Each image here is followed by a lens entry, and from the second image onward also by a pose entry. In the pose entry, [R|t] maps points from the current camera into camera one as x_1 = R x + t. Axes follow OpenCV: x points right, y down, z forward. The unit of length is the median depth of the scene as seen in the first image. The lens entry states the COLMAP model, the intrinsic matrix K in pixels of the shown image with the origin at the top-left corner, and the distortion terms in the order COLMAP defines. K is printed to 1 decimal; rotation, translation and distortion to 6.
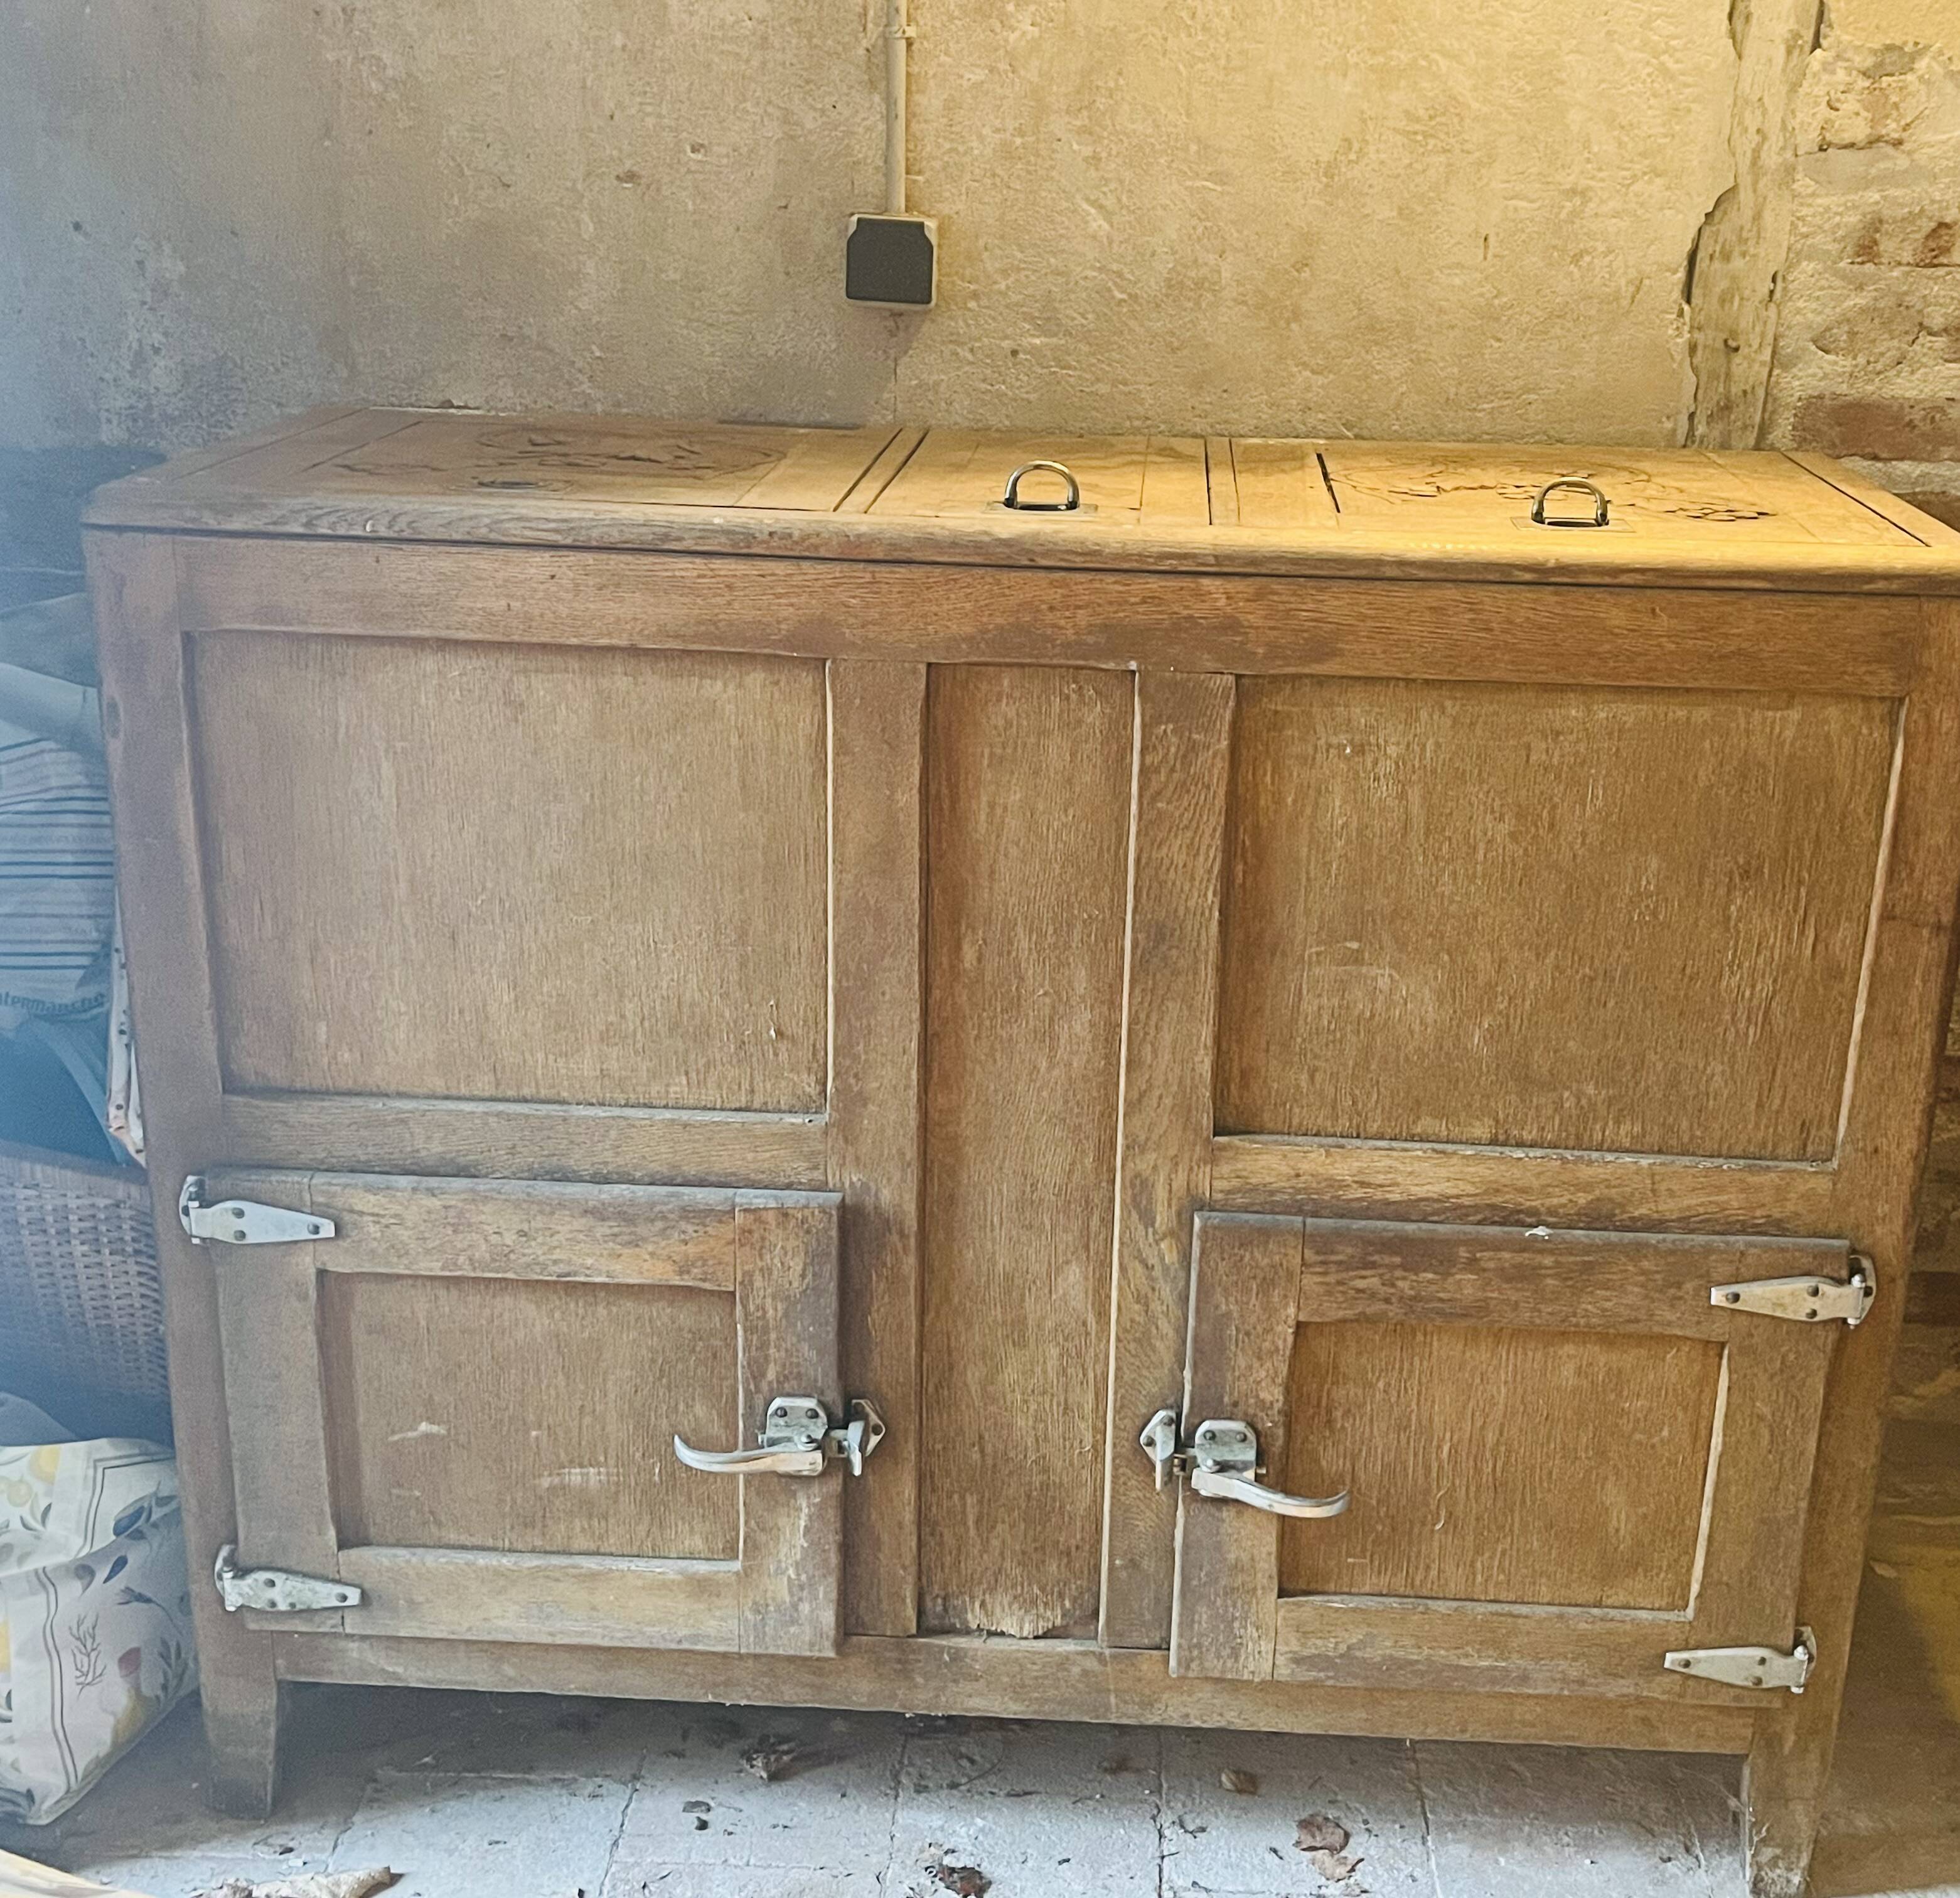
lens RADIAL K [[2451.0, 0, 1054.5], [0, 2451.0, 979.0], [0, 0, 1]] dist [0.052249, 0.000000]
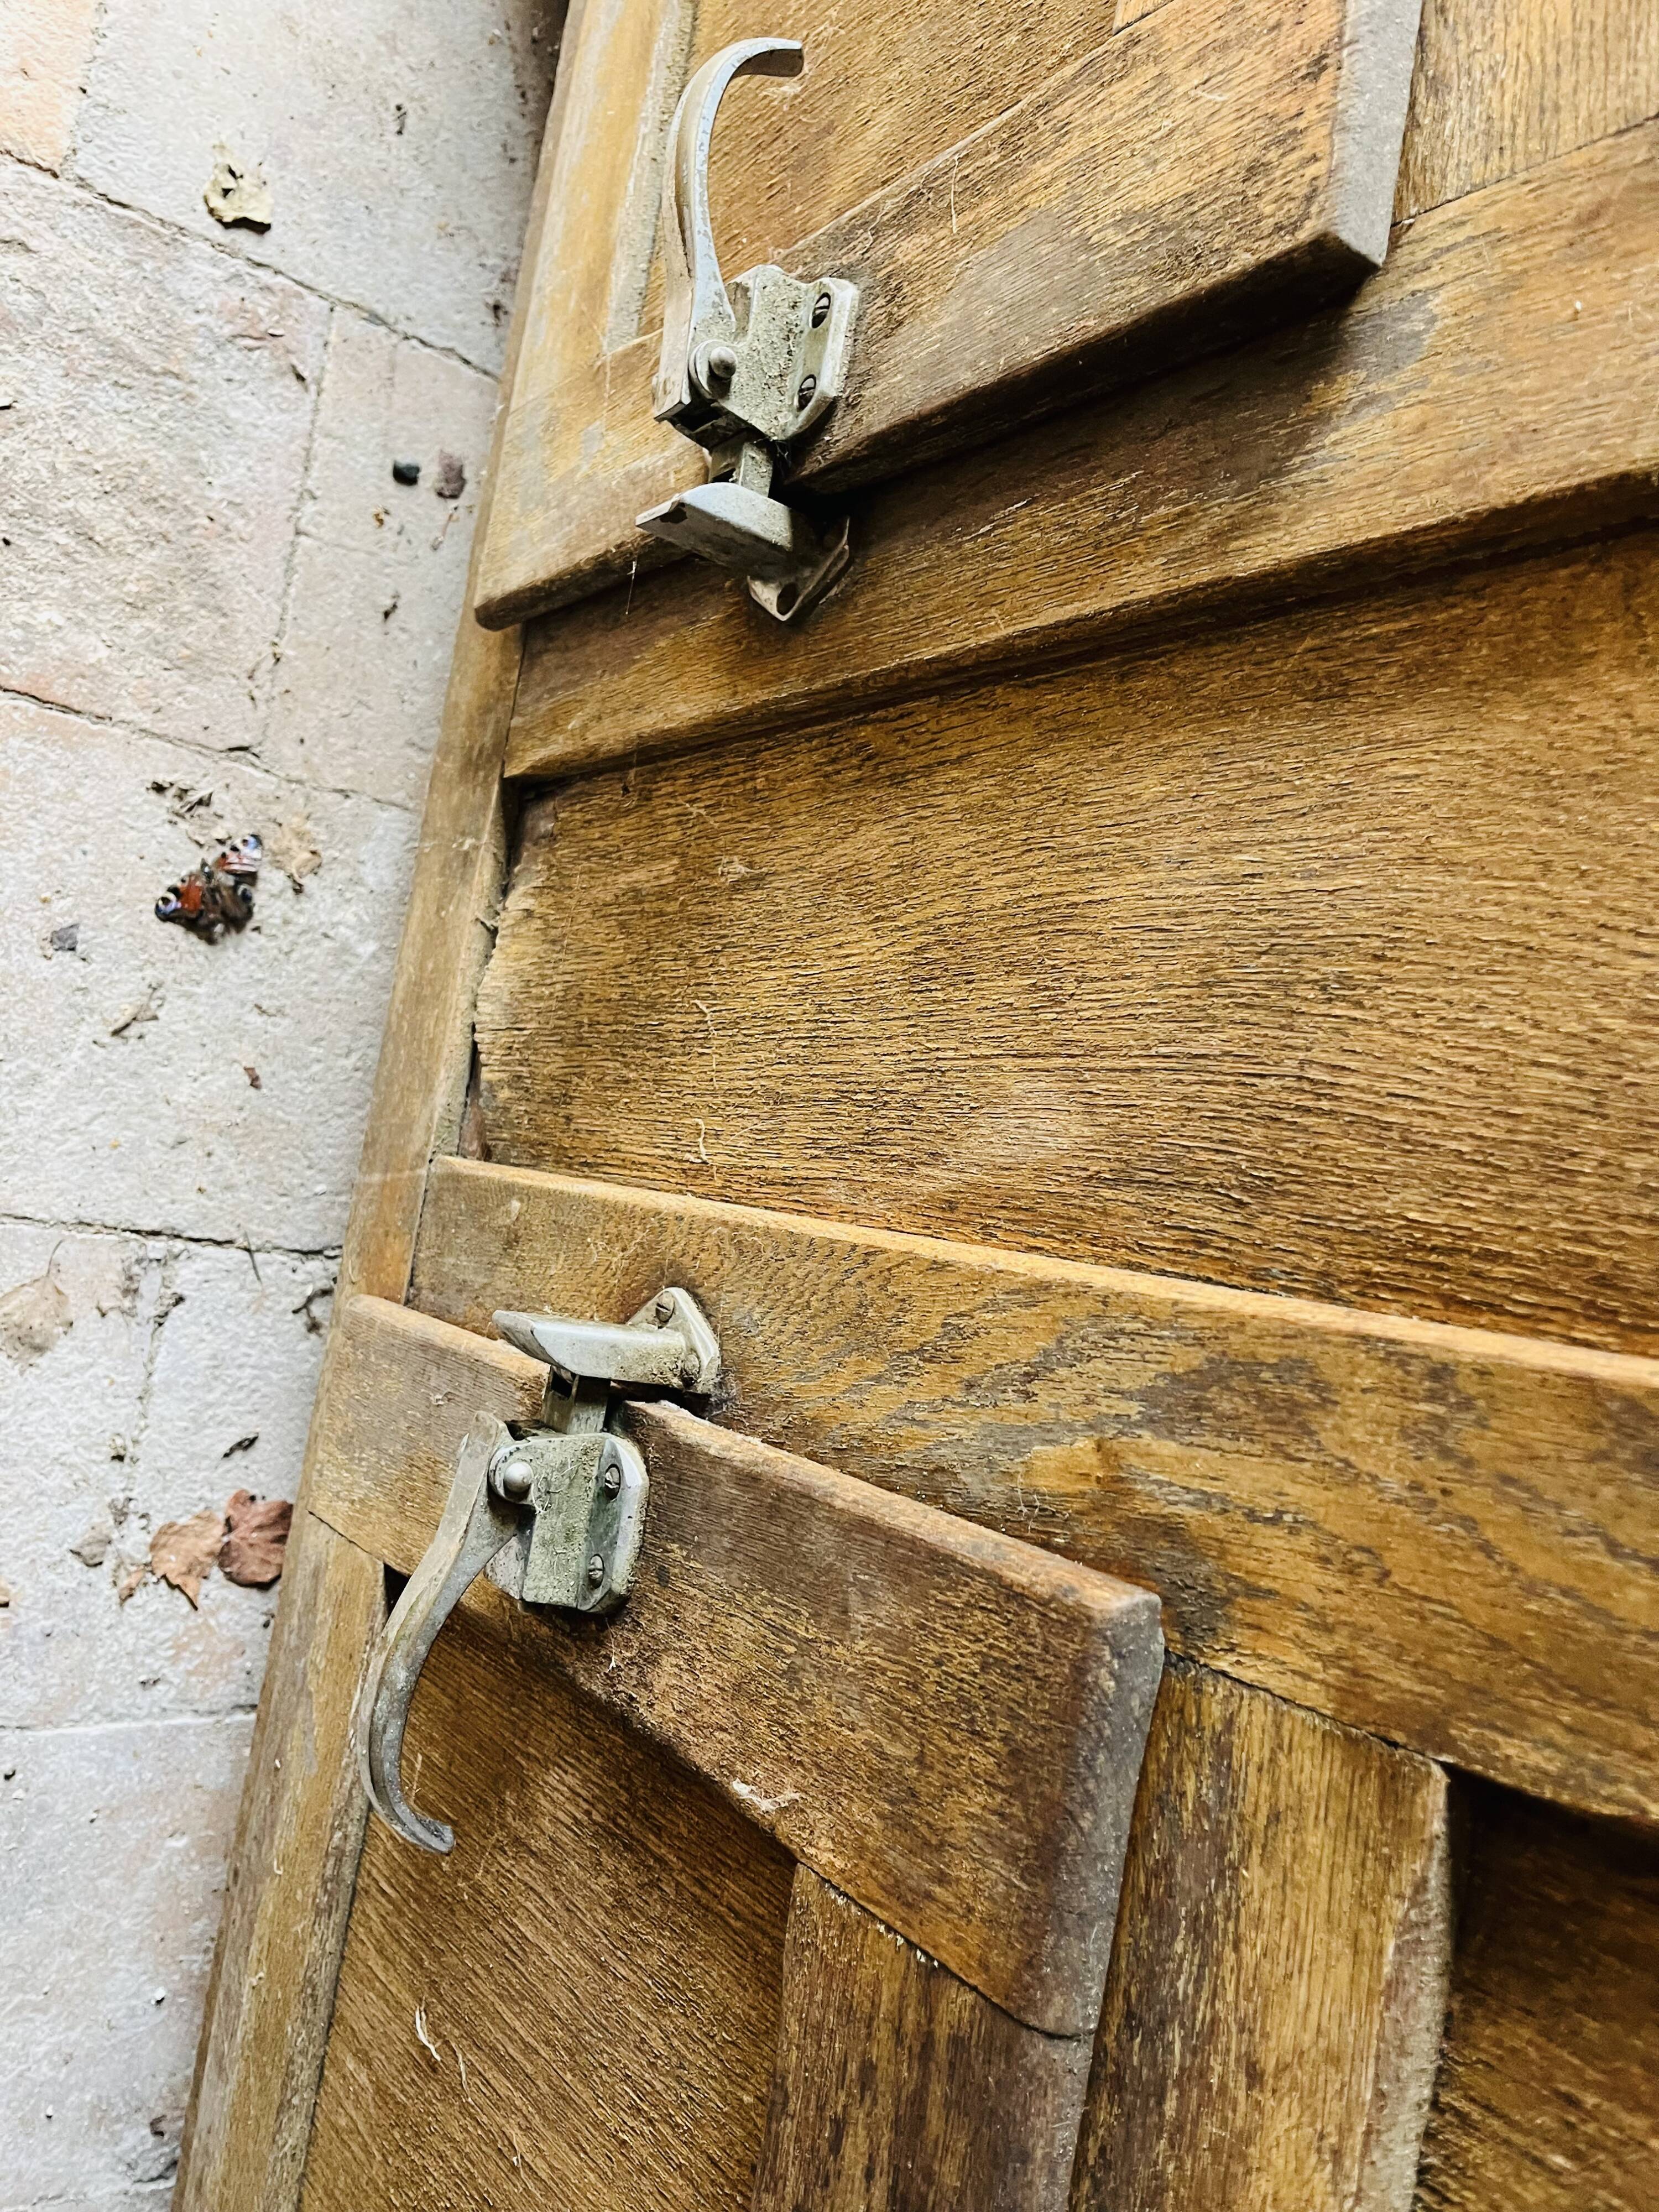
lens RADIAL K [[1683.4, 0, 813.5], [0, 1683.4, 1126.4], [0, 0, 1]] dist [0.063166, -0.095759]
pose [[-0.114468, 0.992249, -0.048370, 0.021351], [-0.826118, -0.068034, 0.559375, 0.029802], [0.551749, 0.103990, 0.827502, 0.829674]]
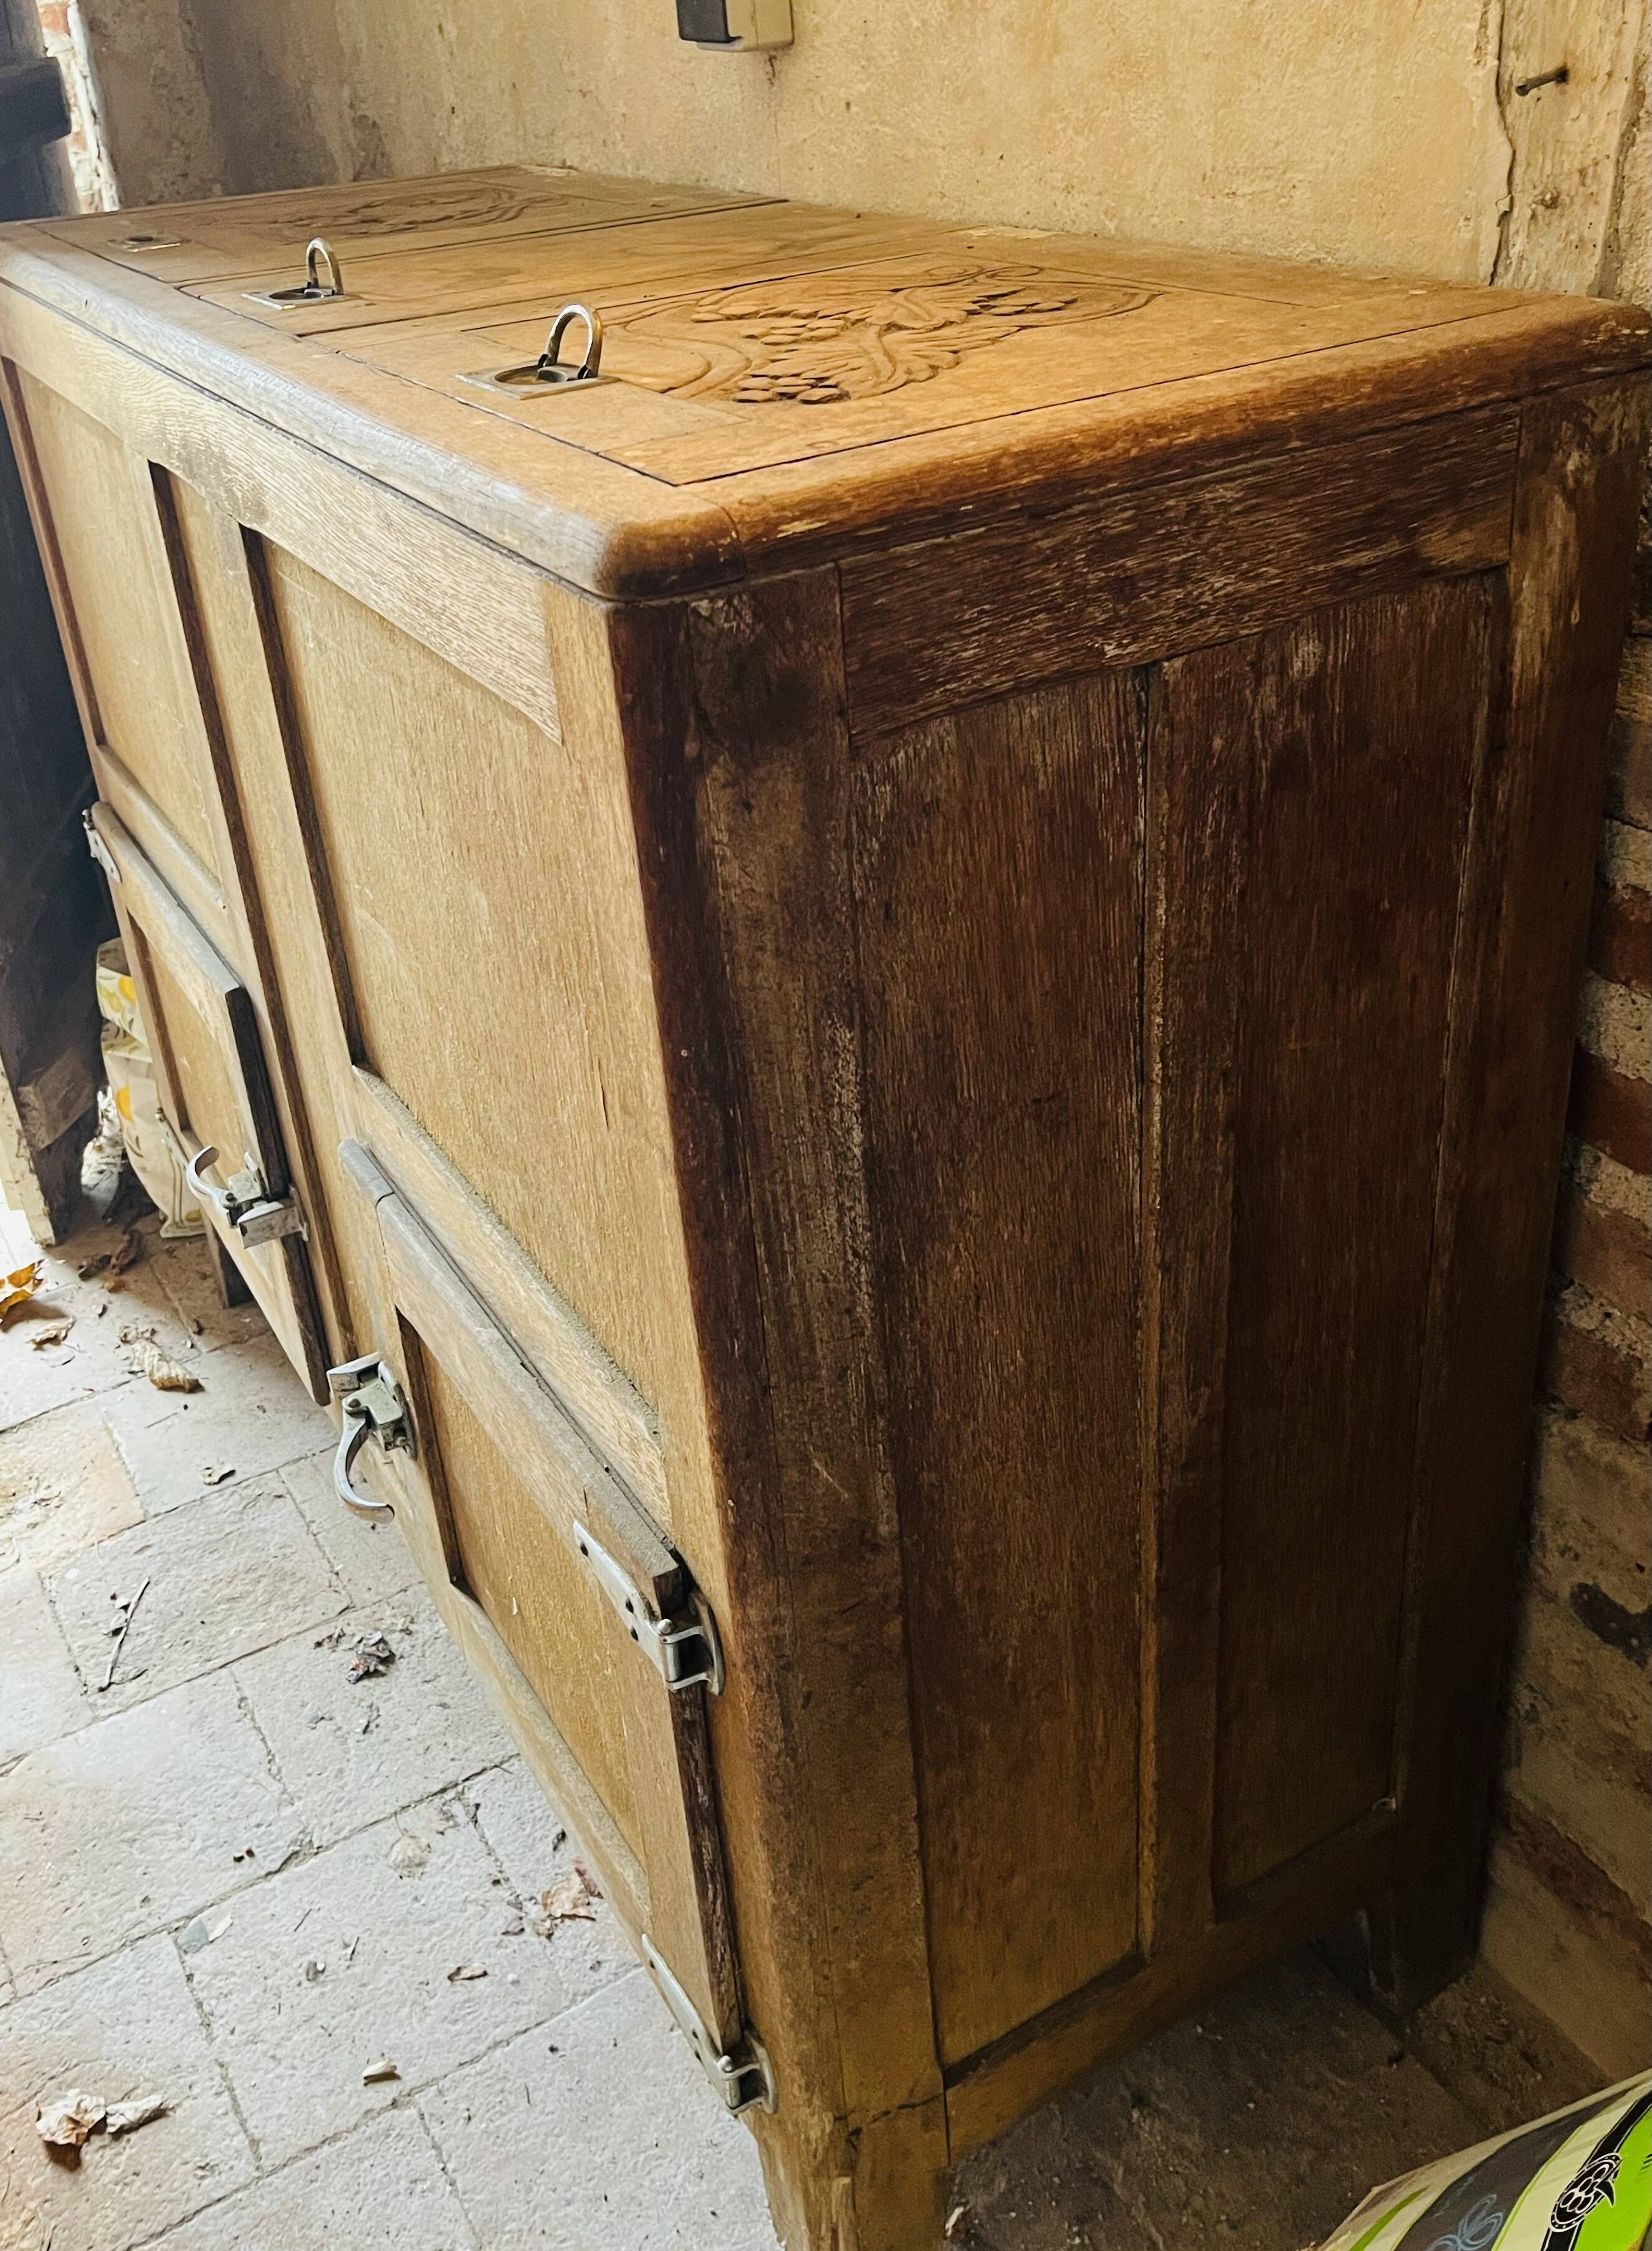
lens RADIAL K [[2014.8, 0, 792.8], [0, 2014.8, 1015.7], [0, 0, 1]] dist [0.021528, 0.024616]
pose [[0.531641, 0.341731, -0.774969, 0.690781], [-0.206868, 0.939670, 0.272443, -0.177136], [0.821318, 0.015475, 0.570261, 0.716330]]
